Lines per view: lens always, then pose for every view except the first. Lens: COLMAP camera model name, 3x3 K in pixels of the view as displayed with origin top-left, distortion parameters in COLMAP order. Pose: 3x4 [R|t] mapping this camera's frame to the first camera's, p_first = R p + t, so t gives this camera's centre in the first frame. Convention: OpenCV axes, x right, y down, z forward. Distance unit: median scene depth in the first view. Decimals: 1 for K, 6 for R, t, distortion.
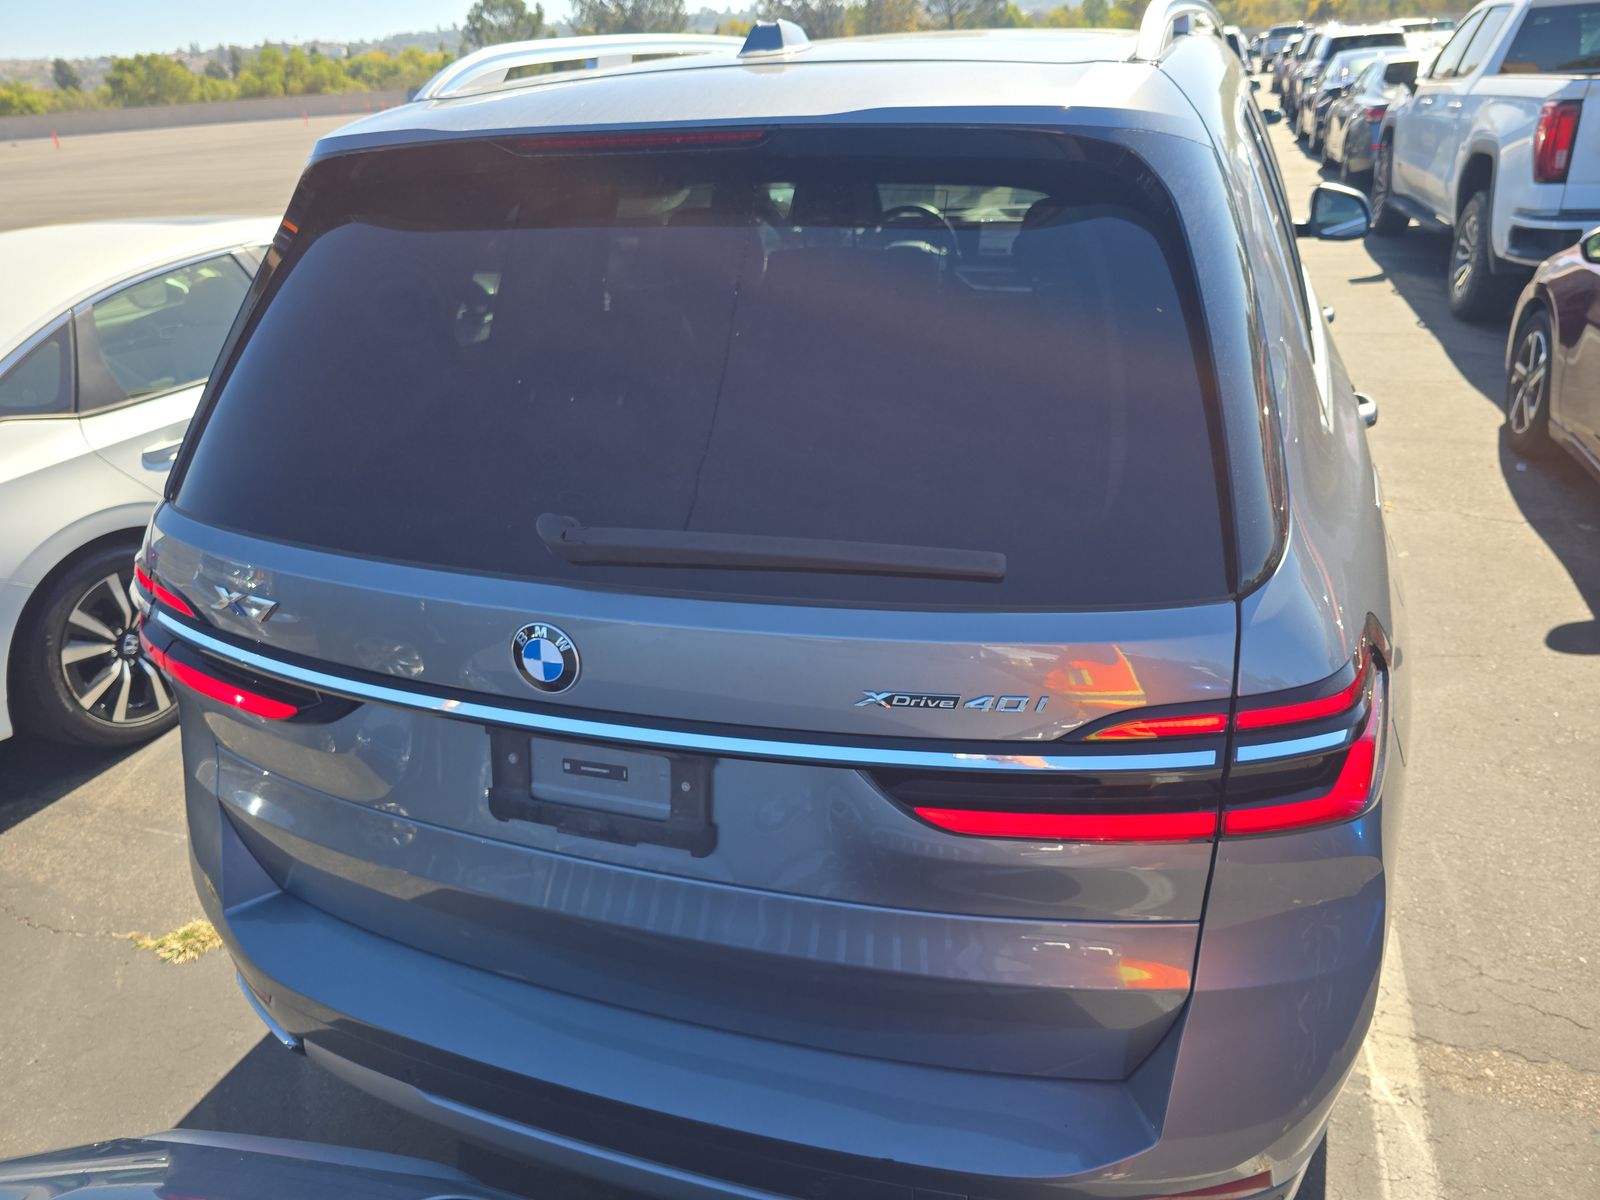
lens RADIAL K [[1100.6, 0, 810.7], [0, 1100.6, 605.8], [0, 0, 1]] dist [0.025947, -0.041351]
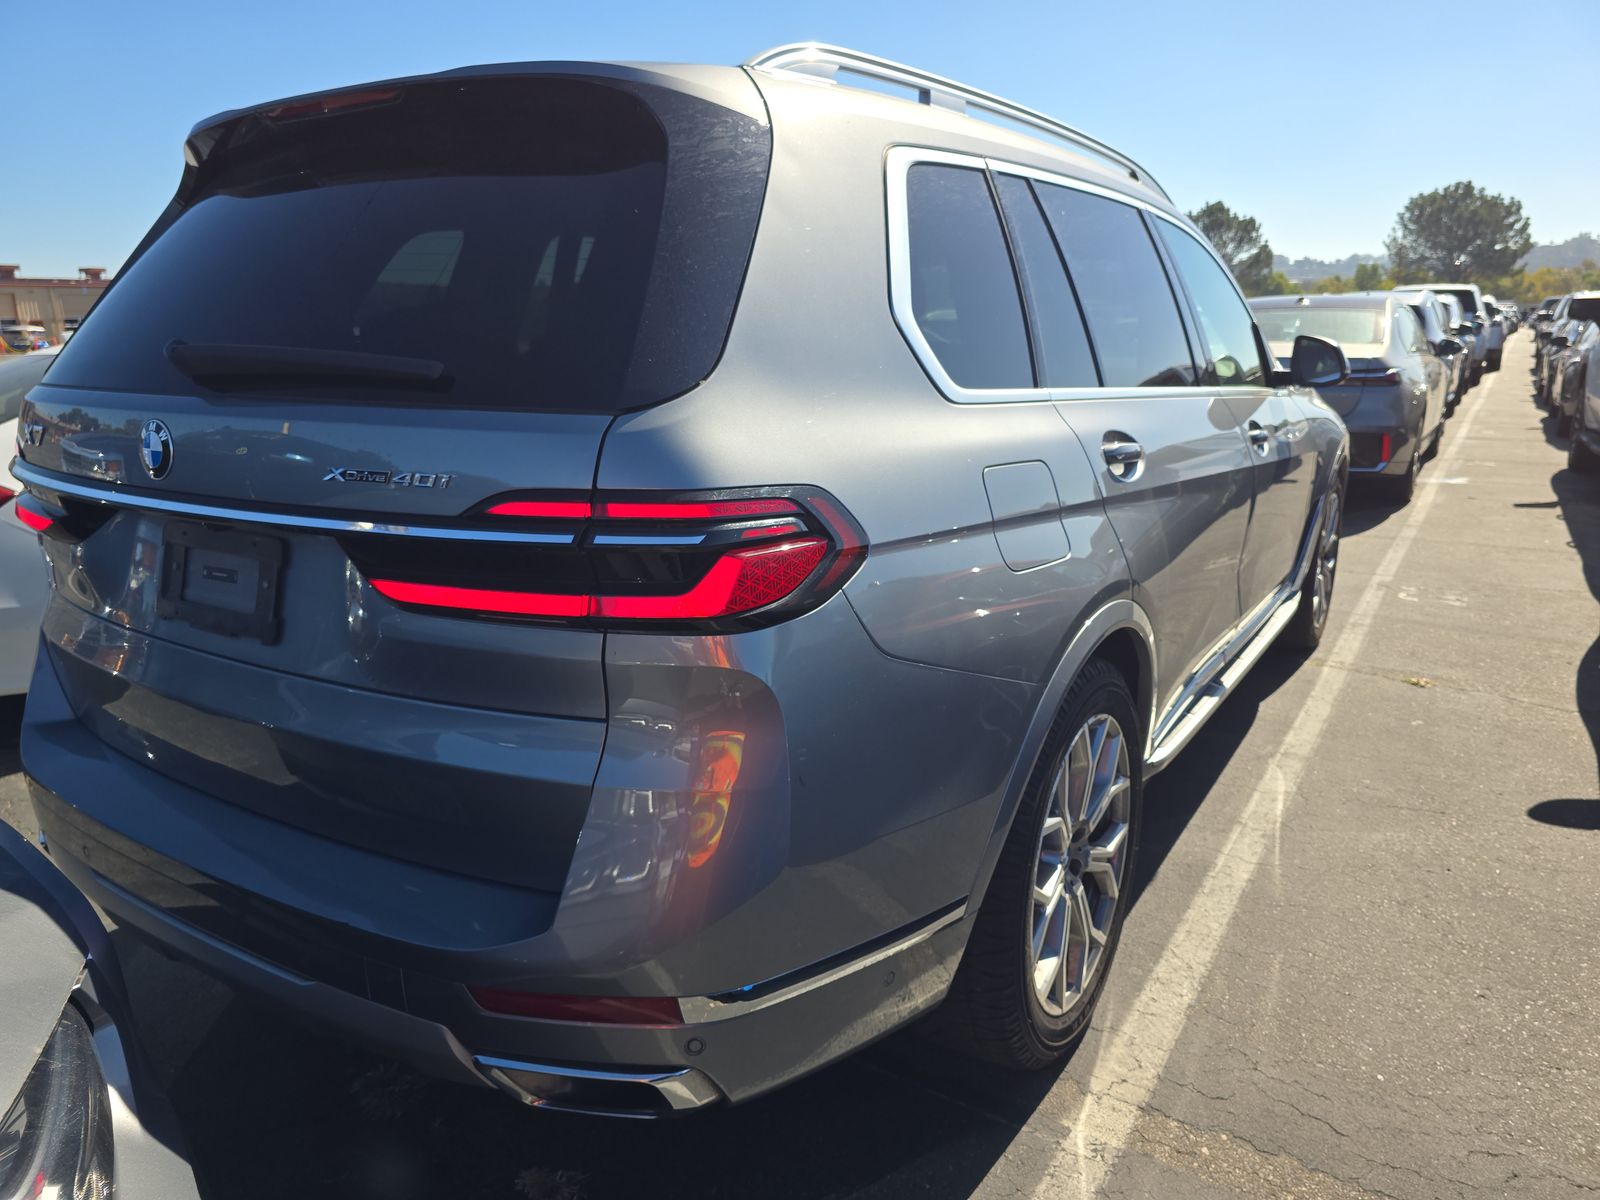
lens RADIAL K [[1100.6, 0, 804.4], [0, 1100.6, 611.4], [0, 0, 1]] dist [0.025947, -0.041351]
pose [[0.970884, 0.102653, -0.216441, 0.443756], [-0.142469, 0.973805, -0.177216, 0.197363], [0.192580, 0.202893, 0.960077, -0.030365]]
